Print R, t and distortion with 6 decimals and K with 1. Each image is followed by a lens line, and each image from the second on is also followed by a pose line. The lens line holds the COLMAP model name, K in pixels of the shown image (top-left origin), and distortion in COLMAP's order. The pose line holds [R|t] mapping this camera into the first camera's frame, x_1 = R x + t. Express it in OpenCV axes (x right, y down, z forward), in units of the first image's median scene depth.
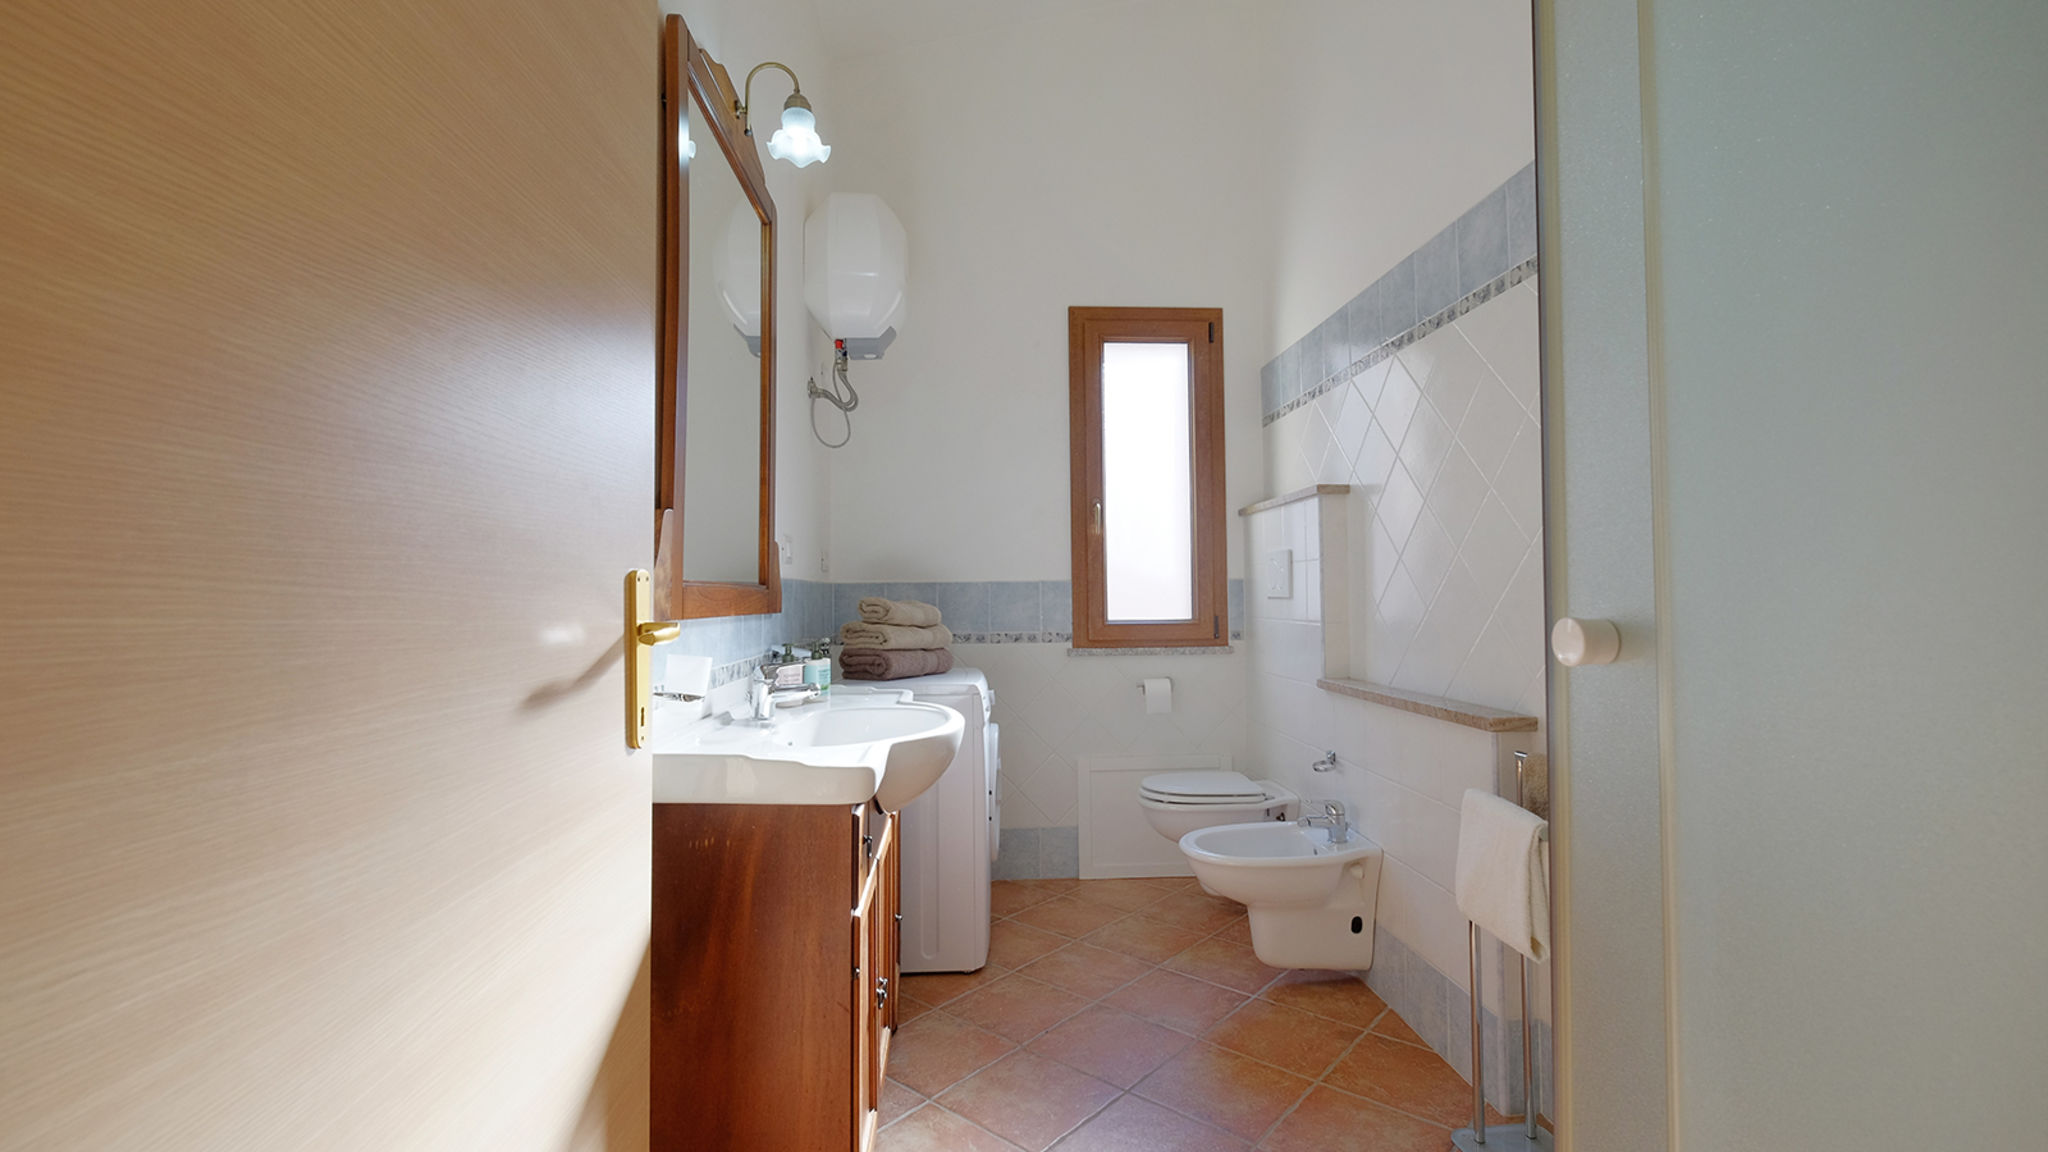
lens RADIAL K [[886.8, 0, 1026.1], [0, 886.8, 566.5], [0, 0, 1]] dist [-0.002792, -0.000226]
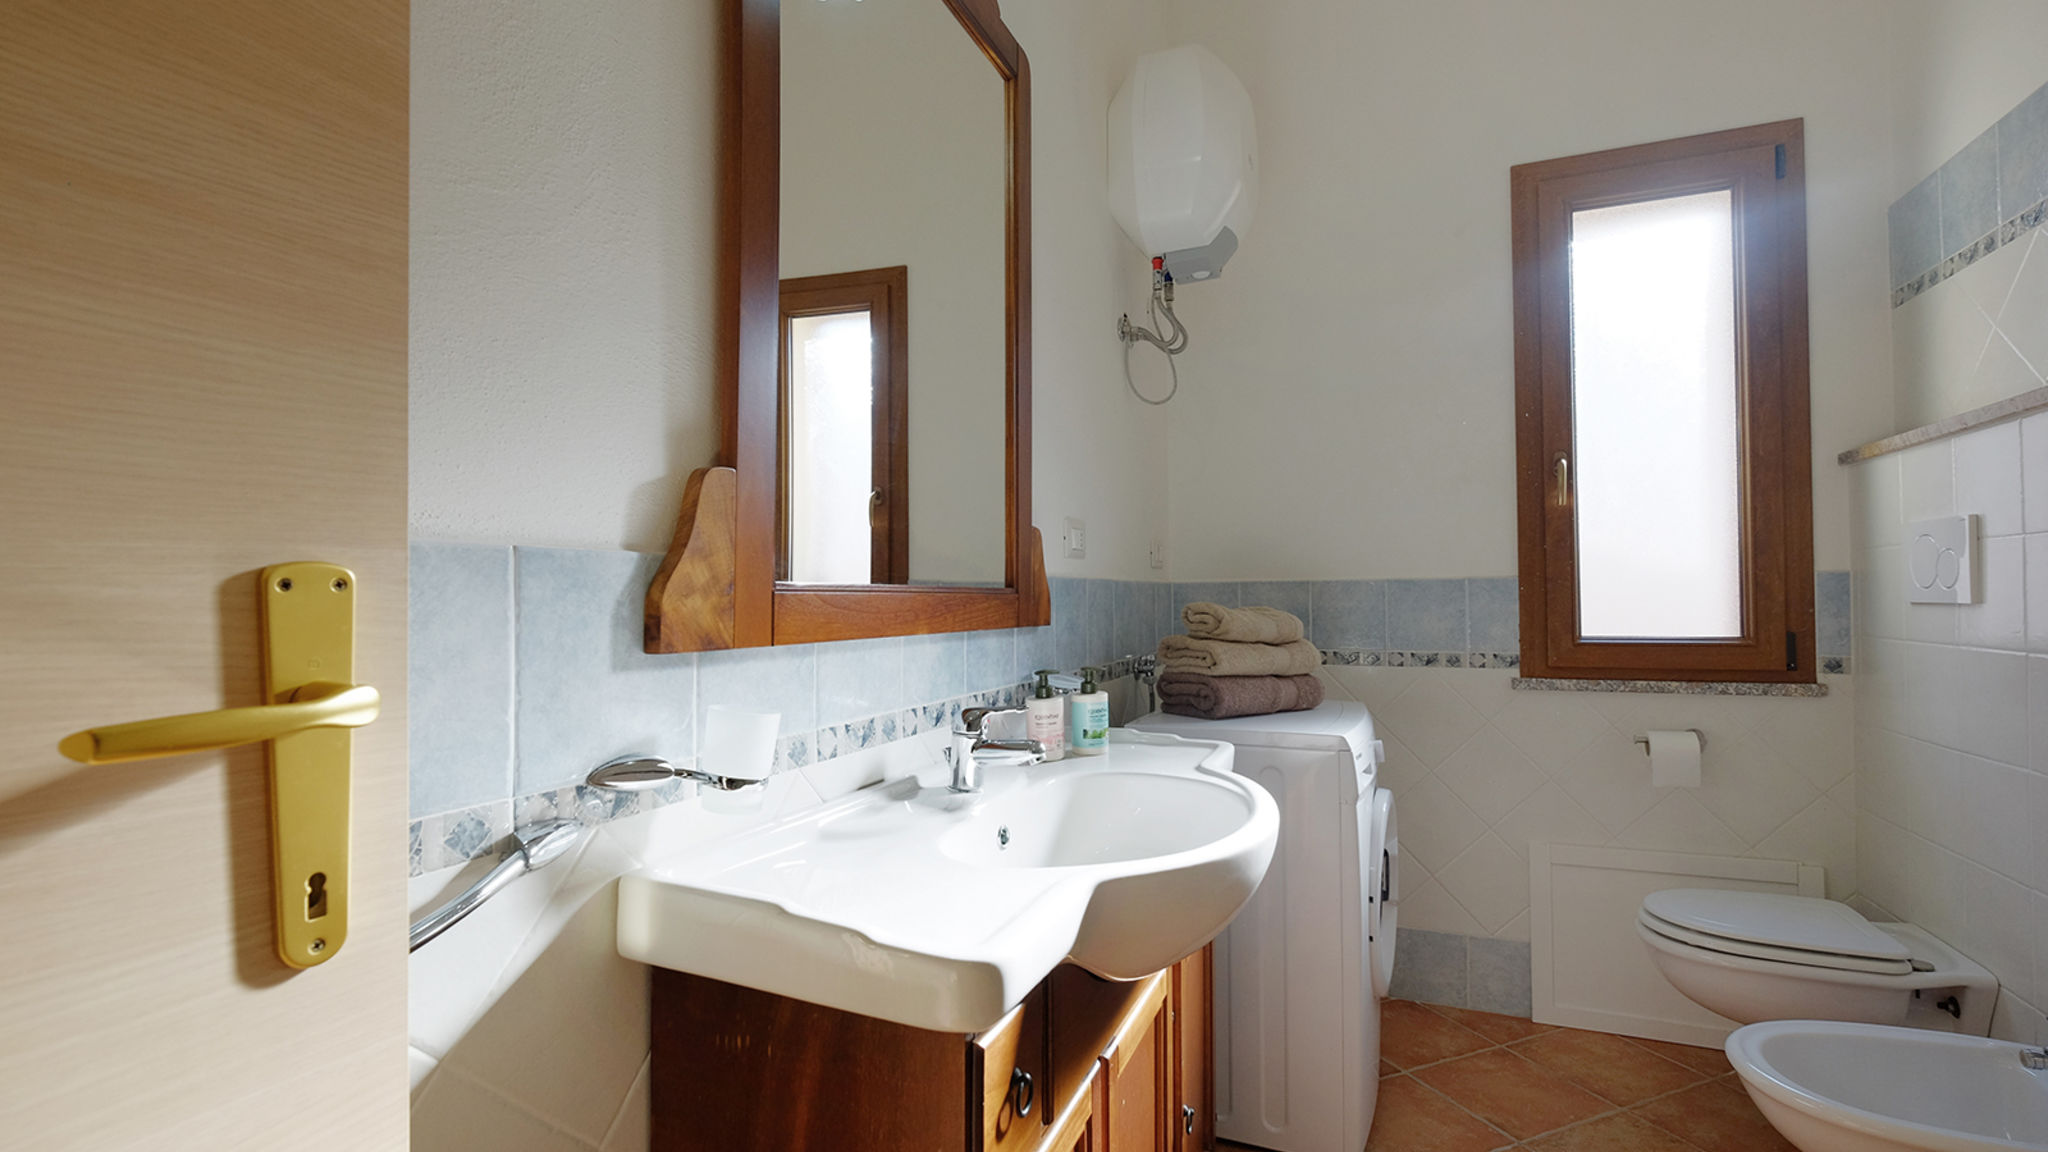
lens RADIAL K [[902.5, 0, 1024.3], [0, 902.5, 583.9], [0, 0, 1]] dist [-0.004497, -0.000528]
pose [[0.892200, -0.005198, -0.451611, 0.029523], [0.015279, 0.999709, 0.018679, 0.003326], [0.451383, -0.023565, 0.892019, 0.255322]]
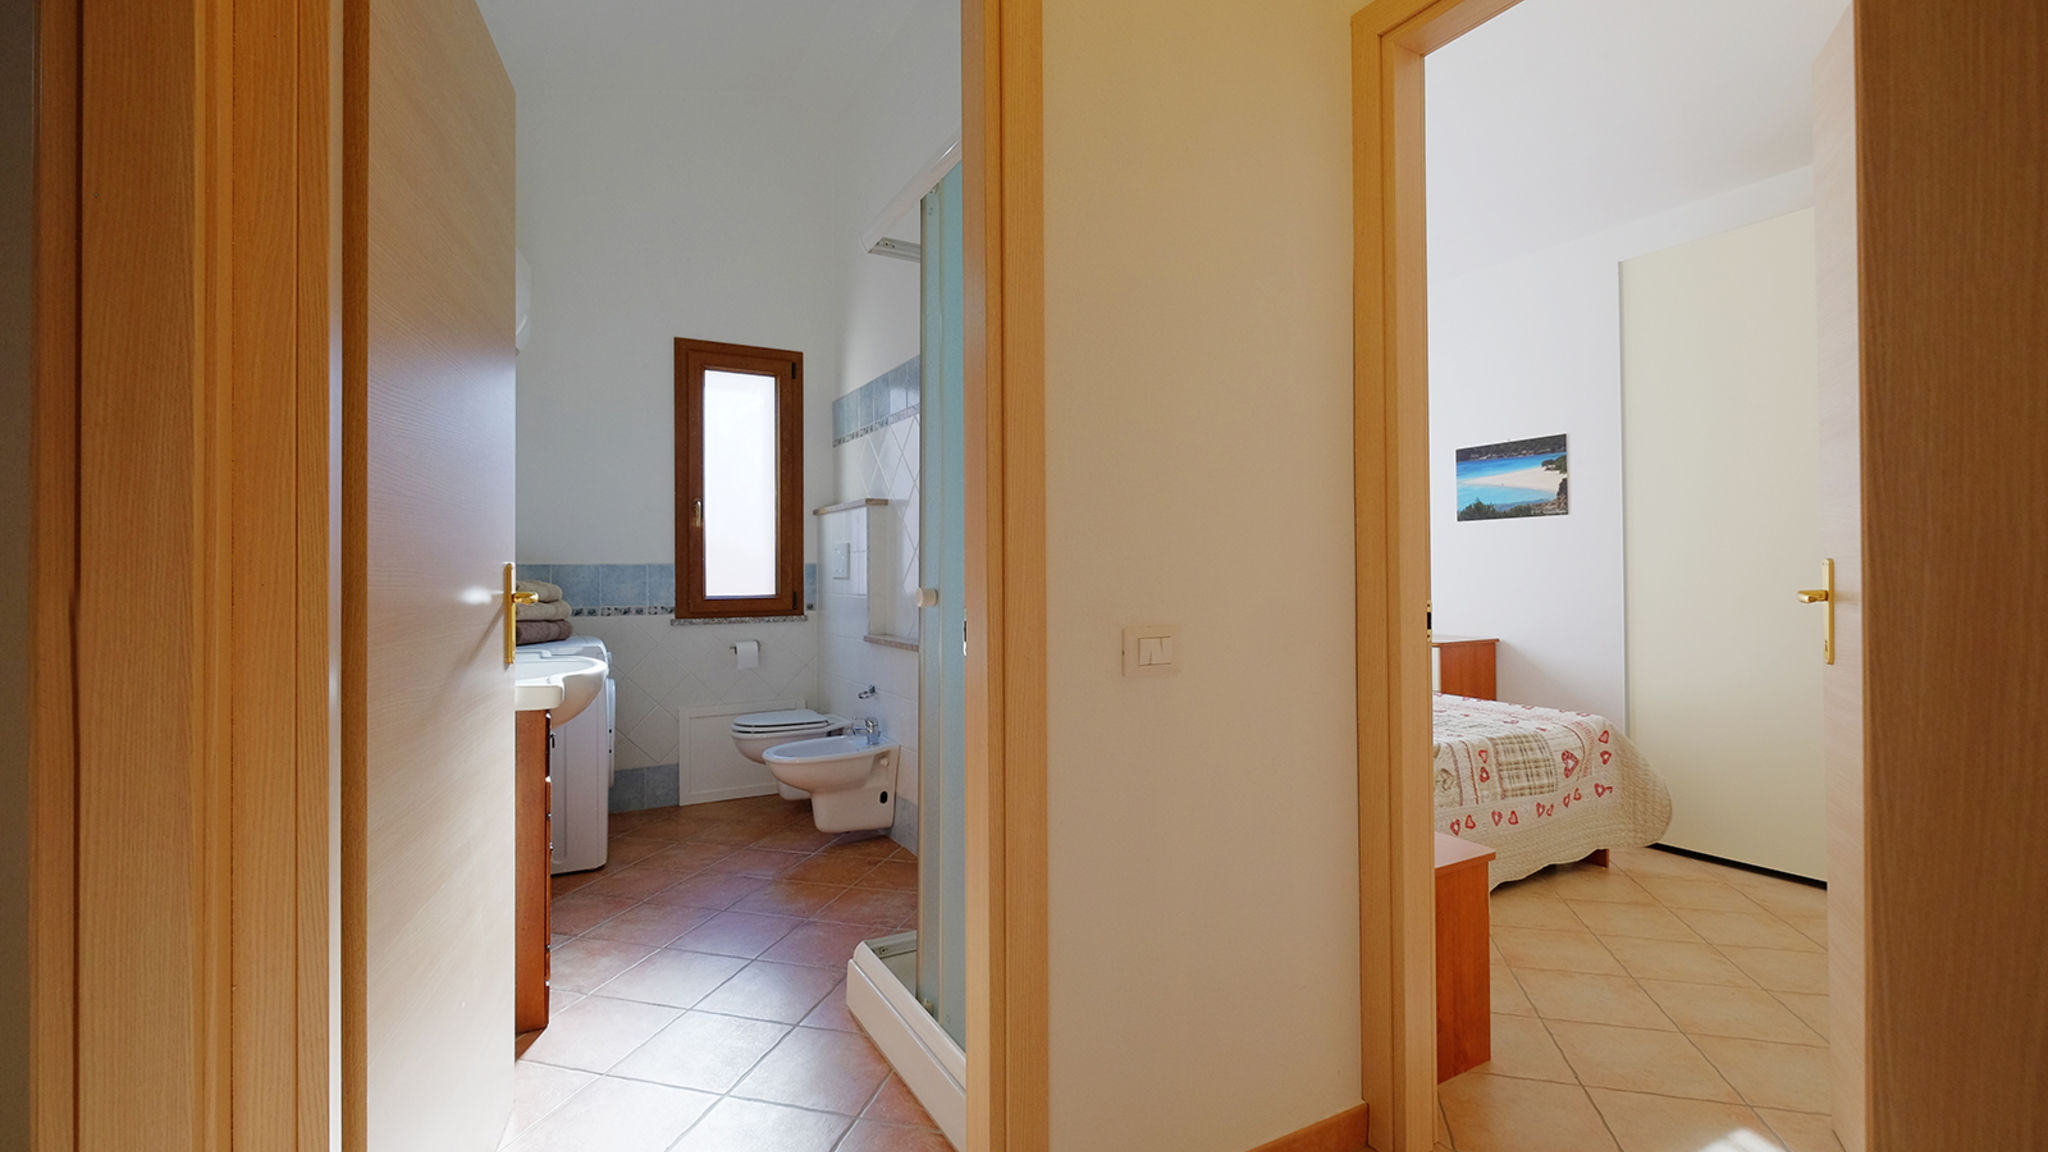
lens RADIAL K [[886.8, 0, 1026.1], [0, 886.8, 566.5], [0, 0, 1]] dist [-0.002792, -0.000226]
pose [[0.899484, 0.007230, 0.436894, -0.053863], [-0.017835, 0.999637, 0.020175, -0.015530], [-0.436590, -0.025939, 0.899287, -0.353480]]
